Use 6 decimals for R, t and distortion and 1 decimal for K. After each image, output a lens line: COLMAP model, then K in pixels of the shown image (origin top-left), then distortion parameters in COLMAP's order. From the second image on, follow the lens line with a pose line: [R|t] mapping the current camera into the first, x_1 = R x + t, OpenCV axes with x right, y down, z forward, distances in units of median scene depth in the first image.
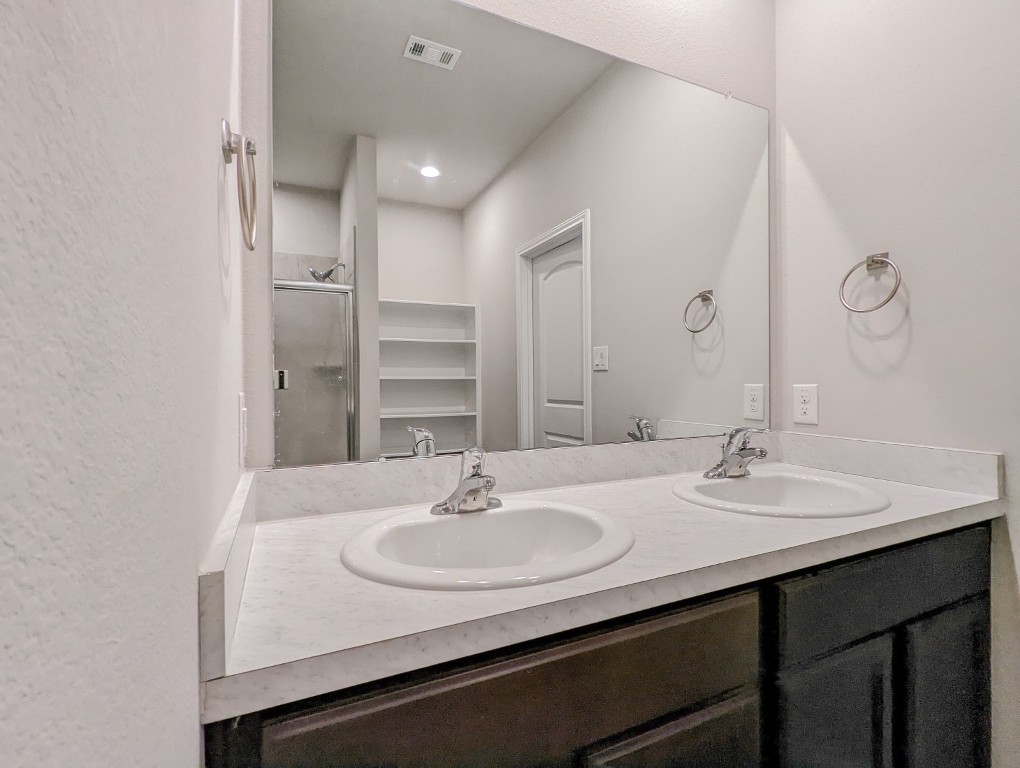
lens RADIAL K [[486.3, 0, 510.0], [0, 486.3, 384.0], [0, 0, 1]] dist [0.012885, -0.000316]
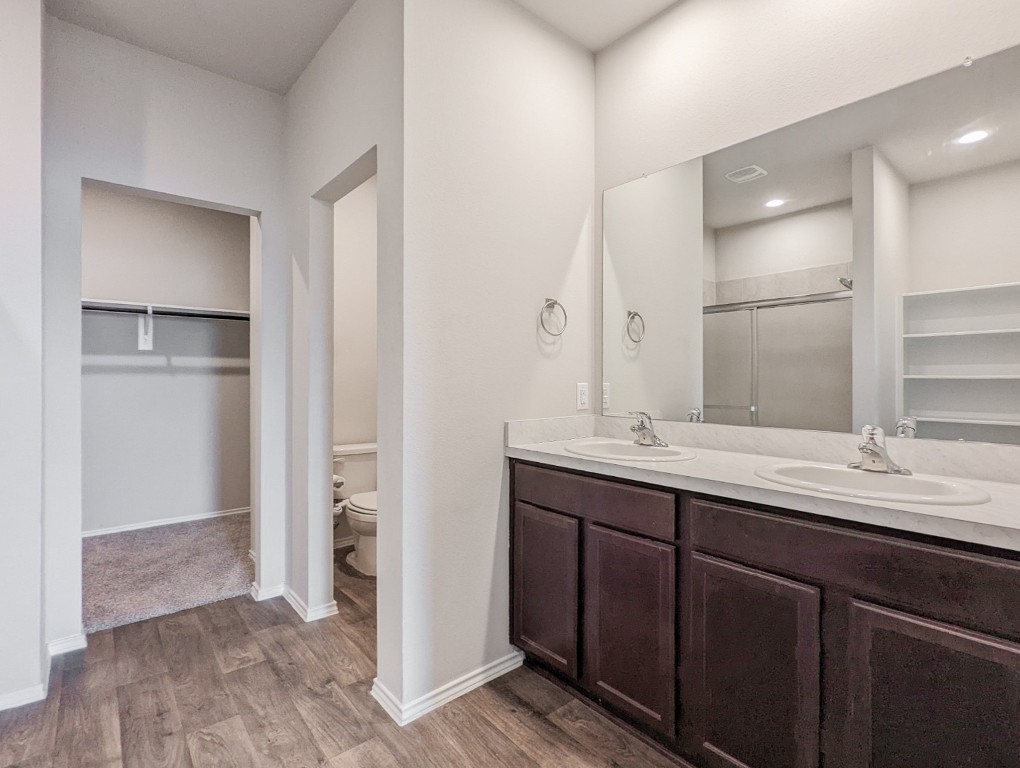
lens RADIAL K [[486.3, 0, 510.0], [0, 486.3, 384.0], [0, 0, 1]] dist [0.012885, -0.000316]
pose [[0.275541, 0.017532, -0.961129, 2.028504], [-0.011072, 0.999825, 0.015063, -0.014708], [0.961226, 0.006491, 0.275687, -0.103634]]
